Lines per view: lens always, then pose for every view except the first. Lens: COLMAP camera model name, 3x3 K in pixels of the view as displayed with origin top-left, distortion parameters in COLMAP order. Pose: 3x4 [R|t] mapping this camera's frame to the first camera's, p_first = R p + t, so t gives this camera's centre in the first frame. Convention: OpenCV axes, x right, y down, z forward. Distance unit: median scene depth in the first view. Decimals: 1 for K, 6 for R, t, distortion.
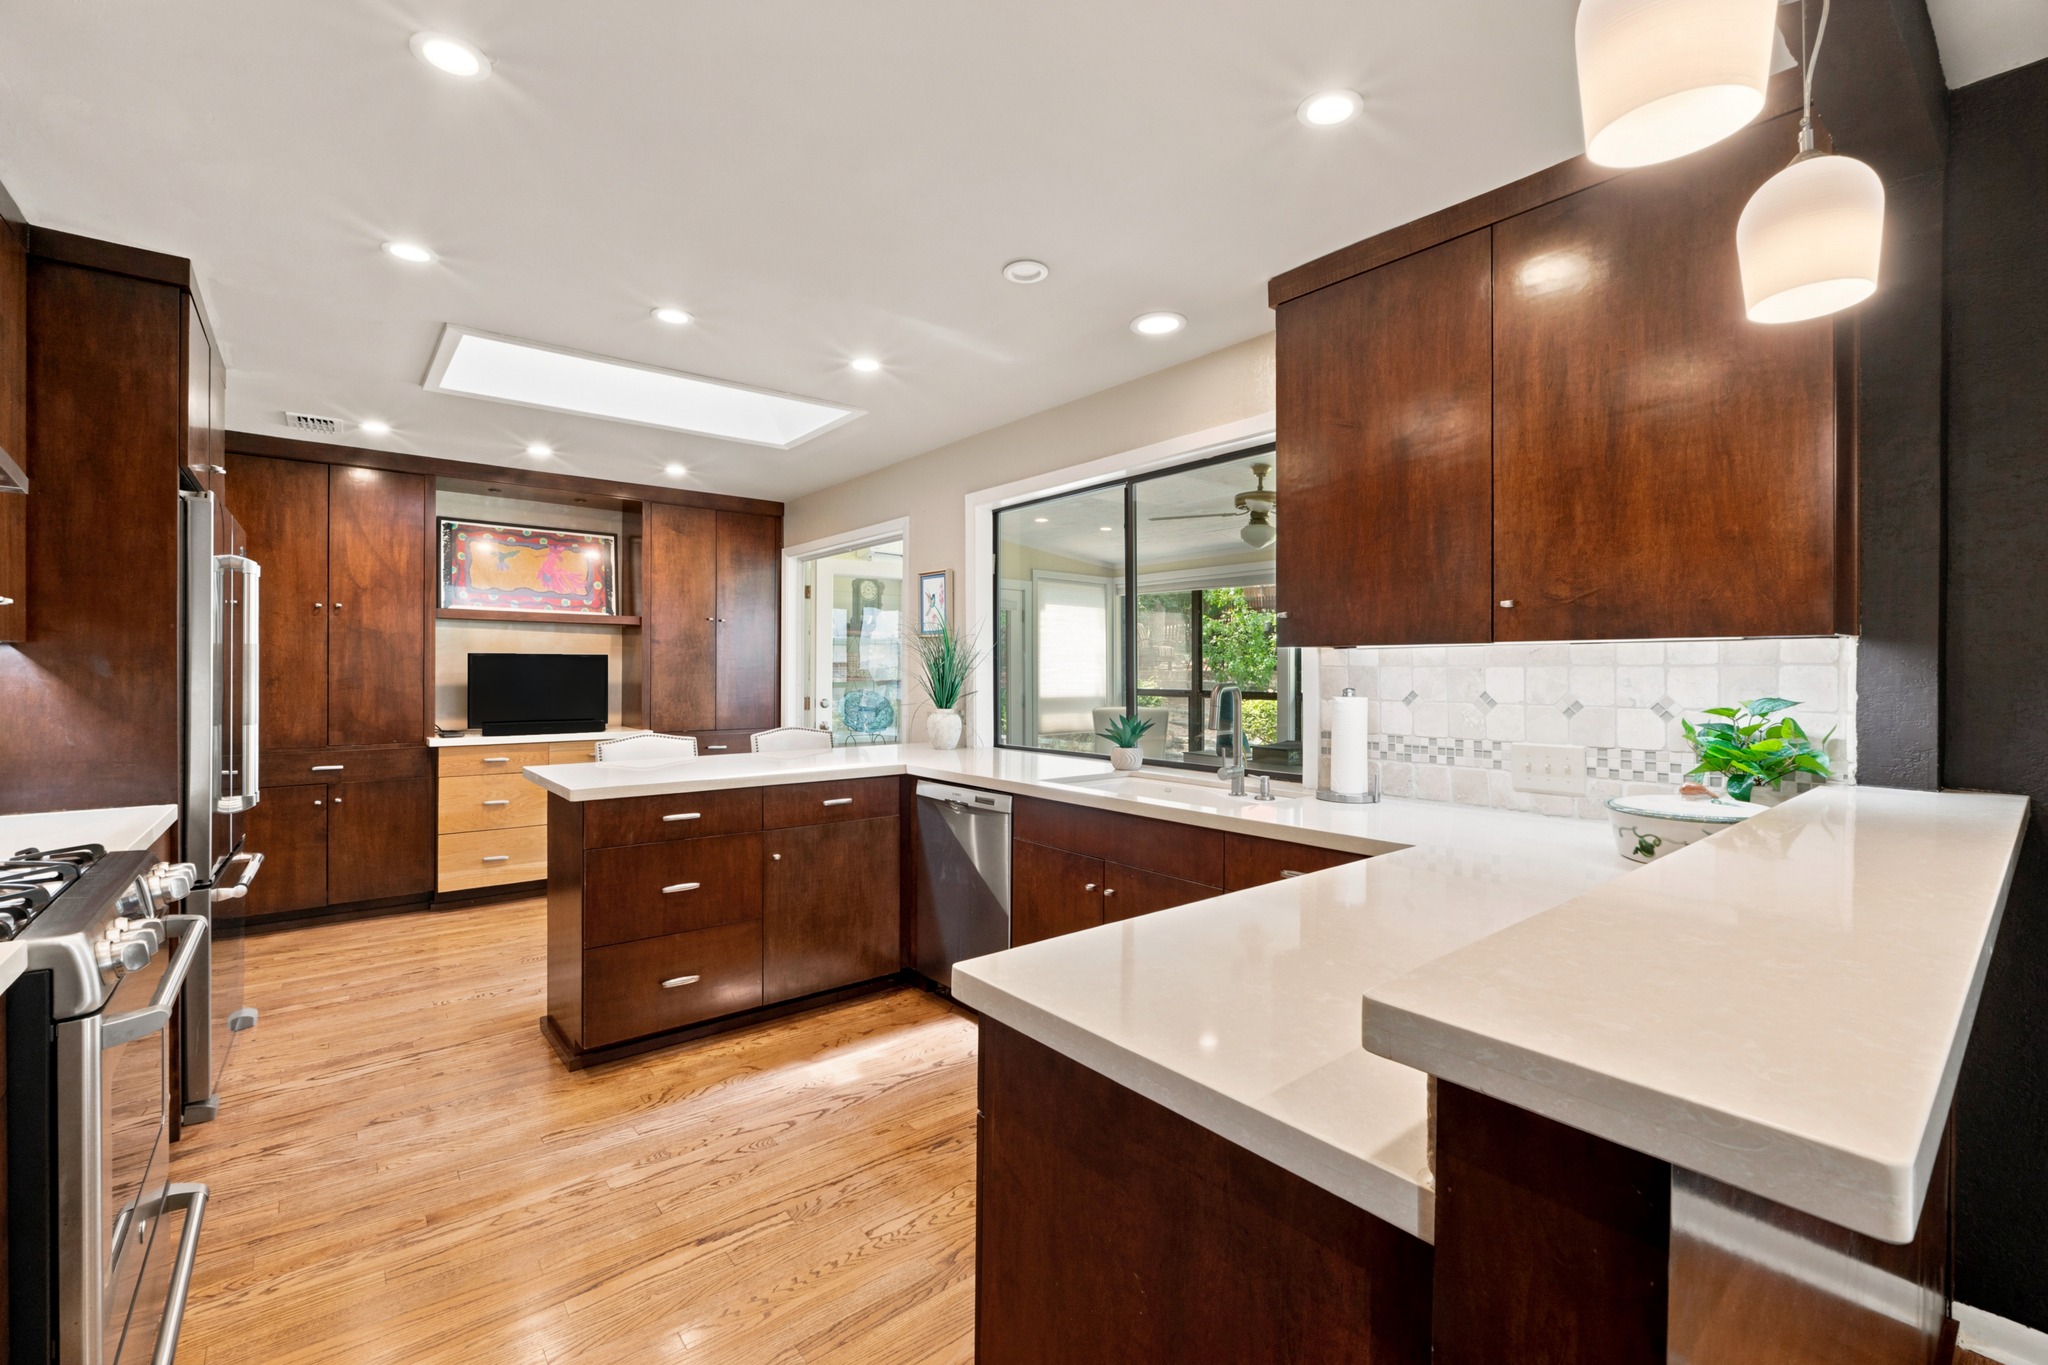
lens RADIAL K [[874.1, 0, 1029.7], [0, 874.1, 669.2], [0, 0, 1]] dist [-0.005482, -0.000761]
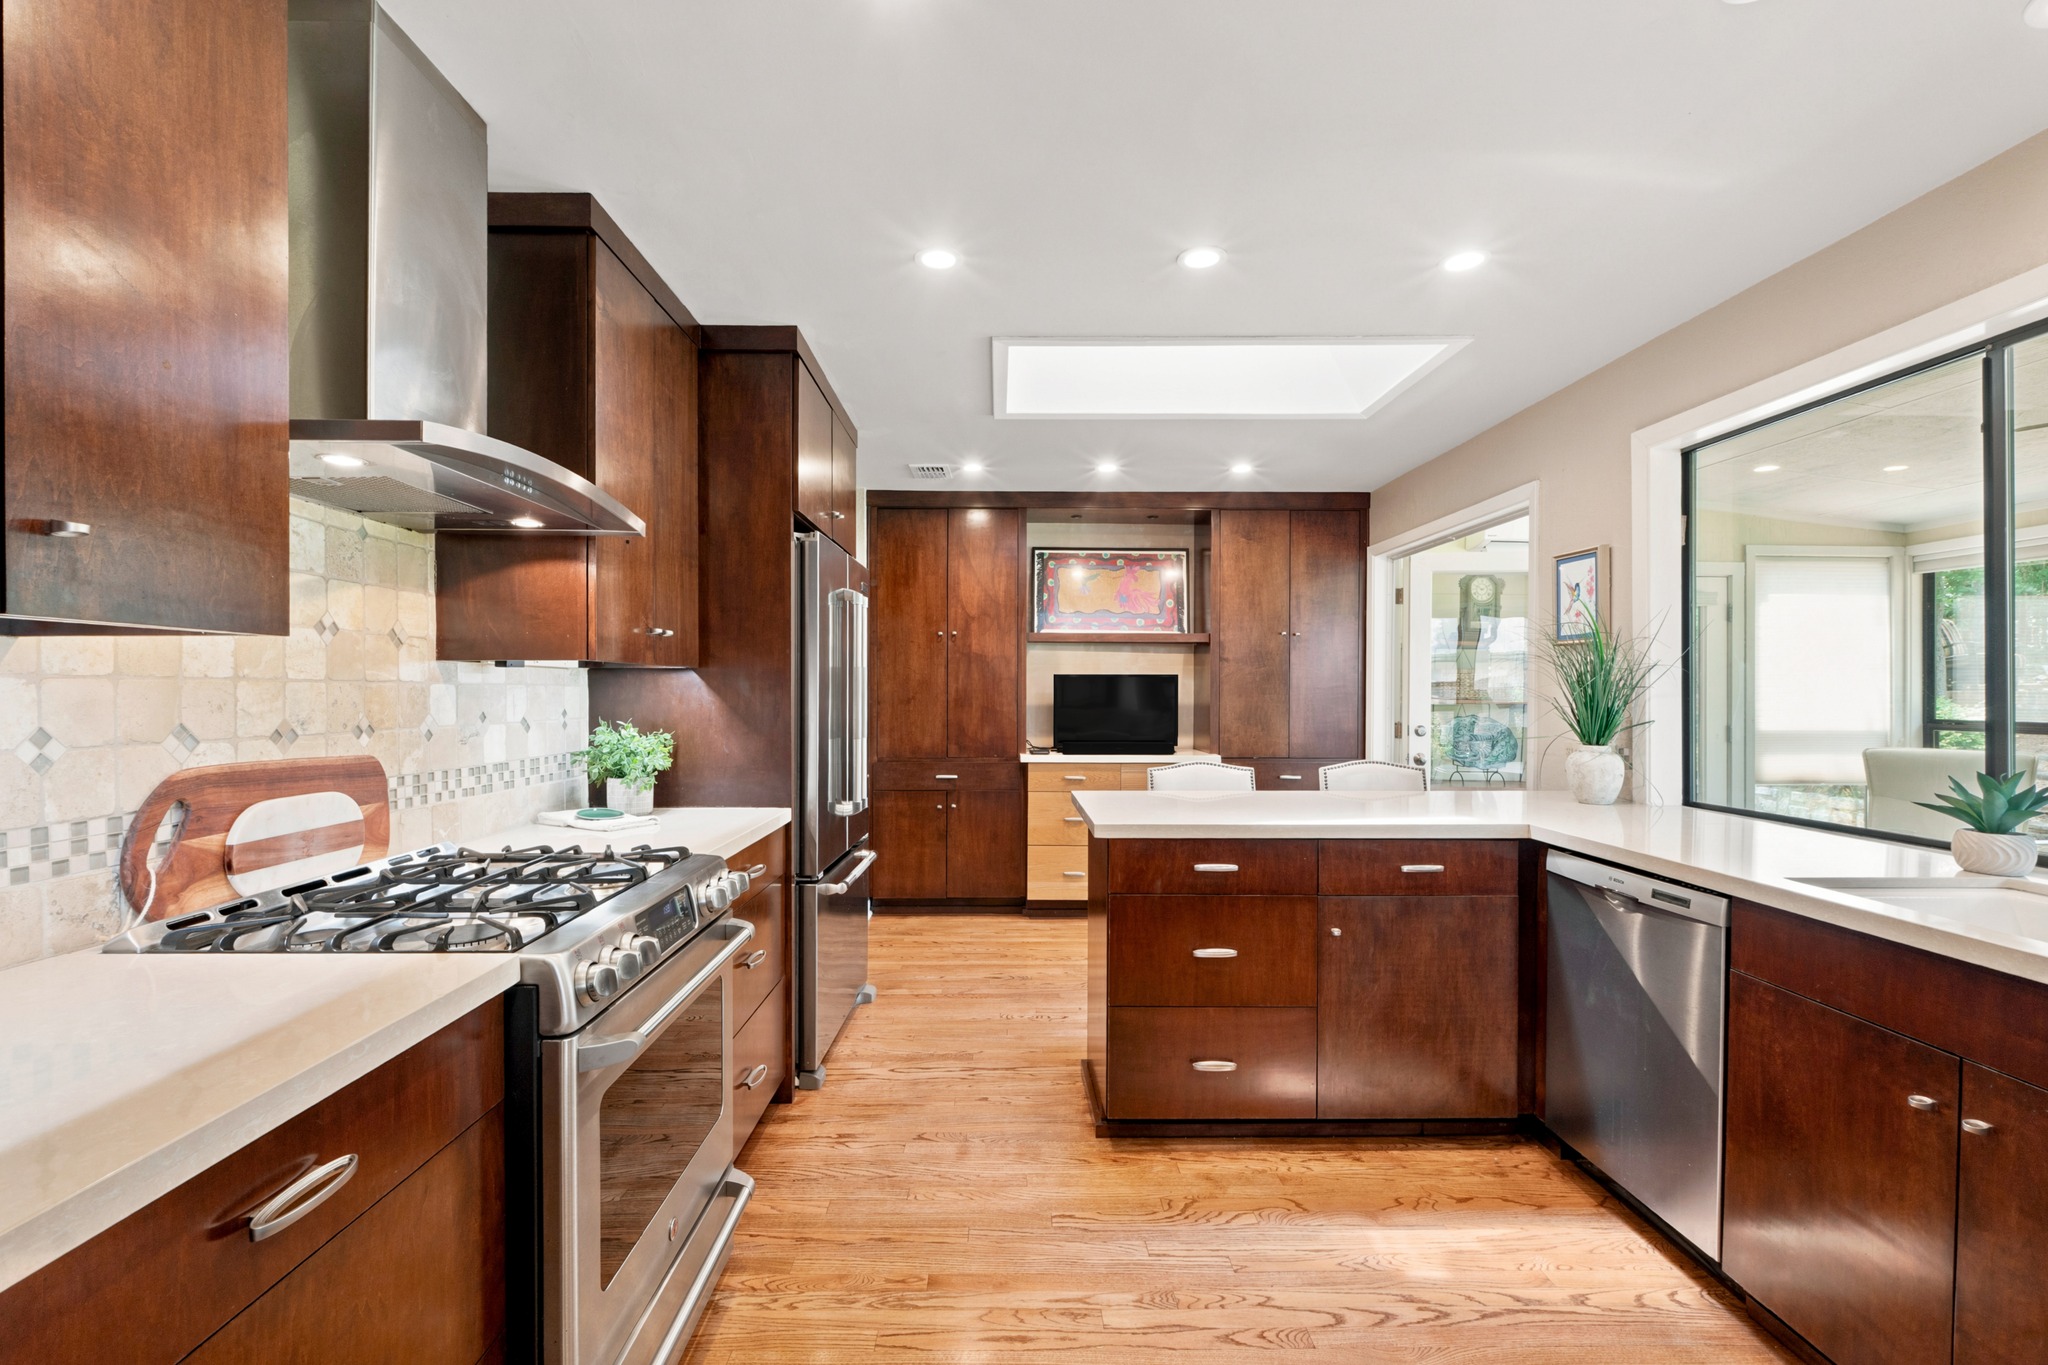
lens RADIAL K [[874.1, 0, 1019.1], [0, 874.1, 695.0], [0, 0, 1]] dist [-0.005482, -0.000761]
pose [[0.776696, 0.002577, -0.629870, -0.021646], [0.000547, 0.999988, 0.004766, 0.001683], [0.629875, -0.004046, 0.776686, 0.225424]]
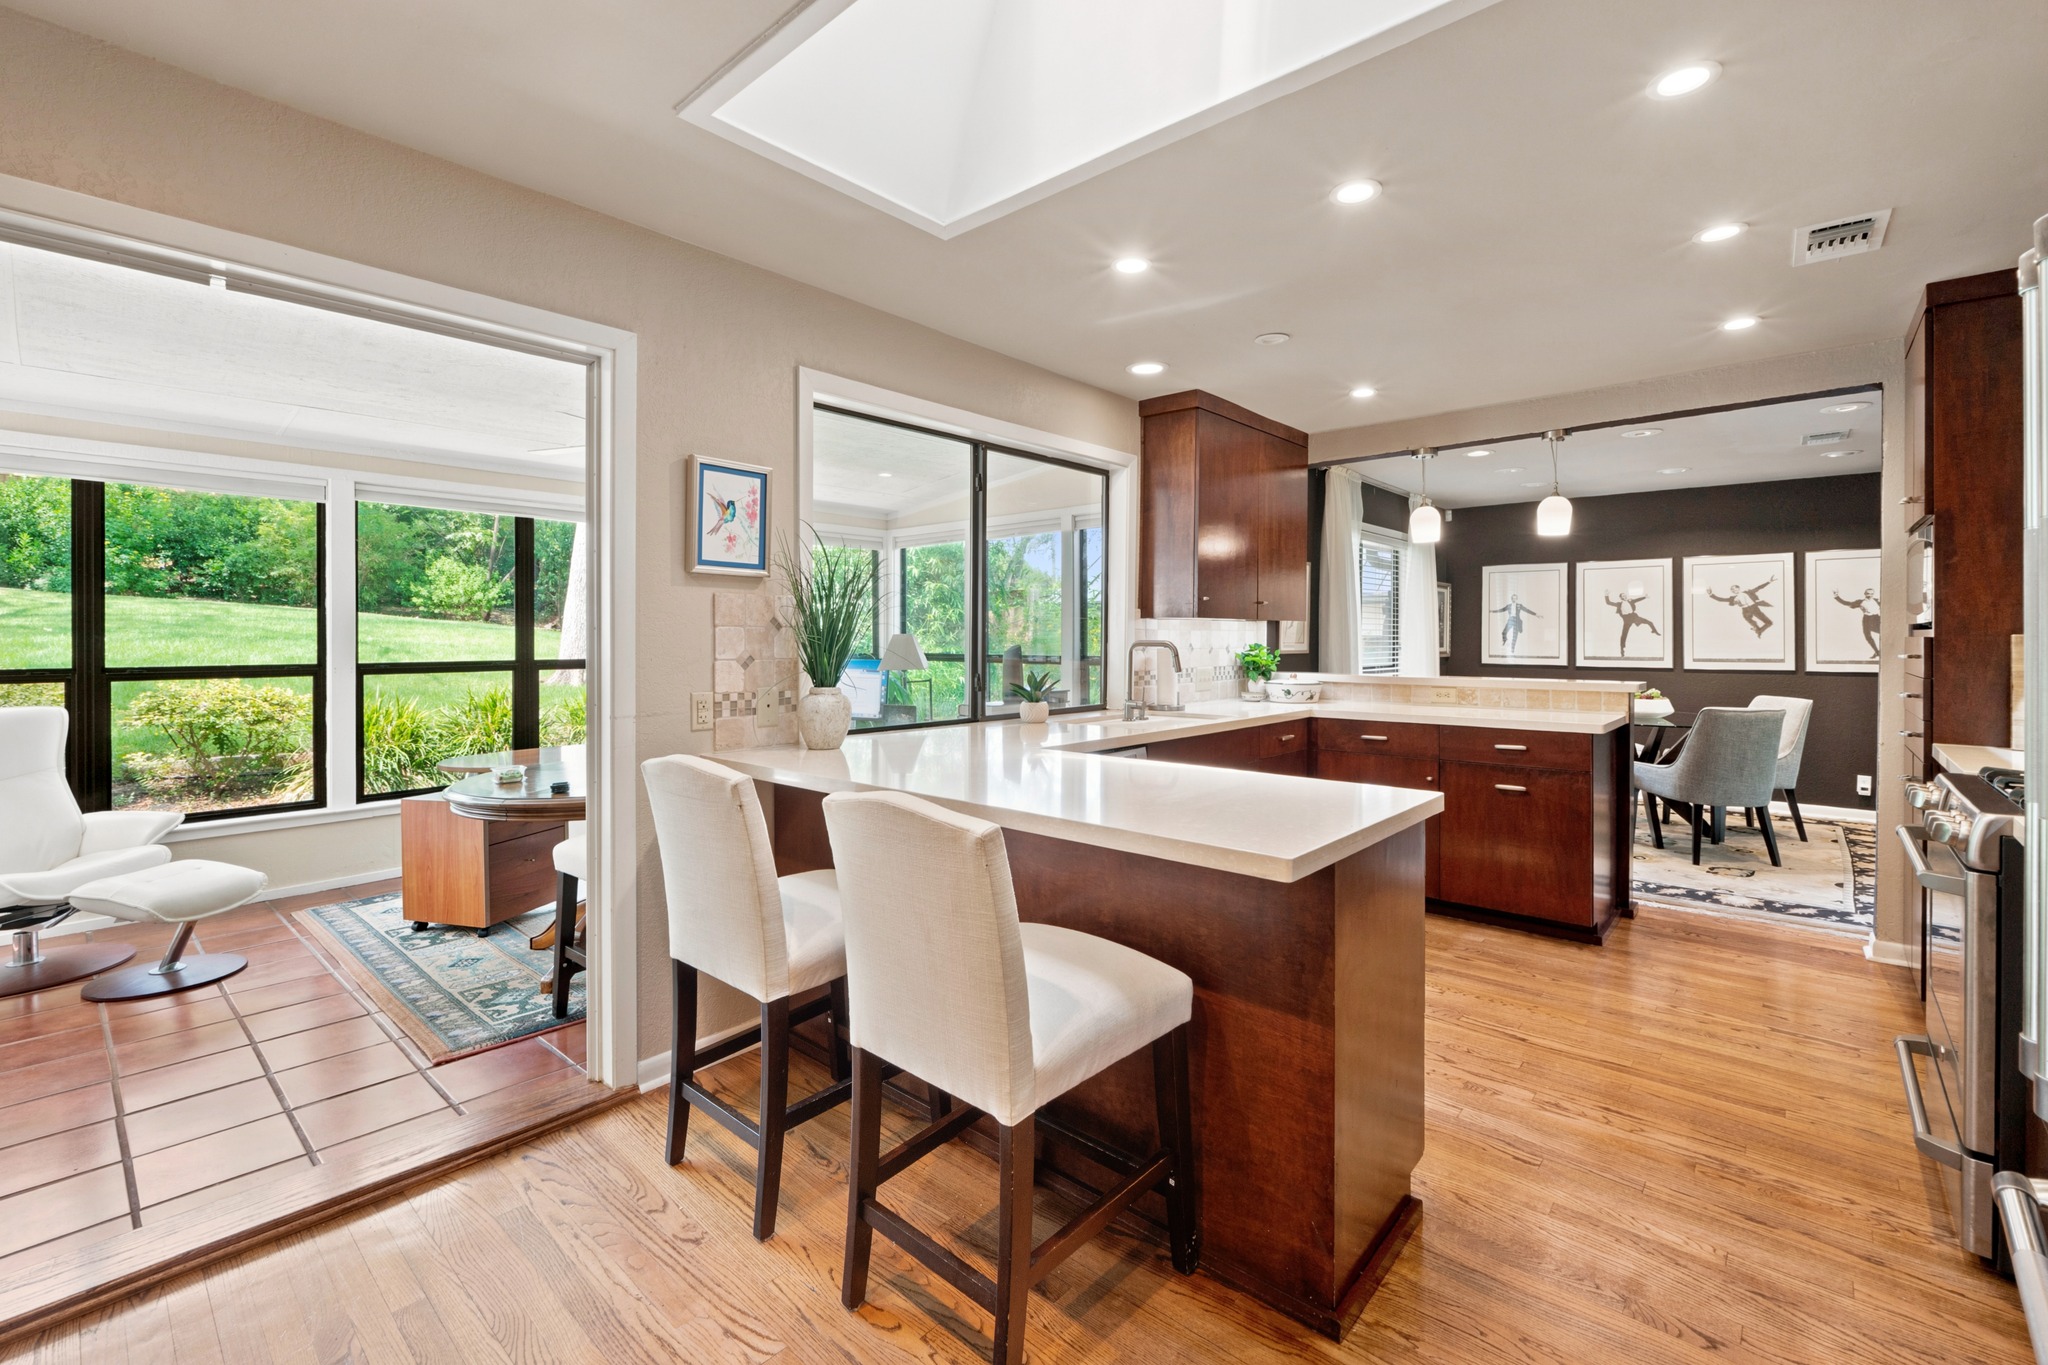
lens RADIAL K [[874.1, 0, 1032.0], [0, 874.1, 635.7], [0, 0, 1]] dist [-0.005482, -0.000761]
pose [[-0.157333, -0.001760, 0.987544, -1.048463], [-0.002088, 0.999997, 0.001449, 0.005291], [-0.987543, -0.001834, -0.157336, 1.282899]]
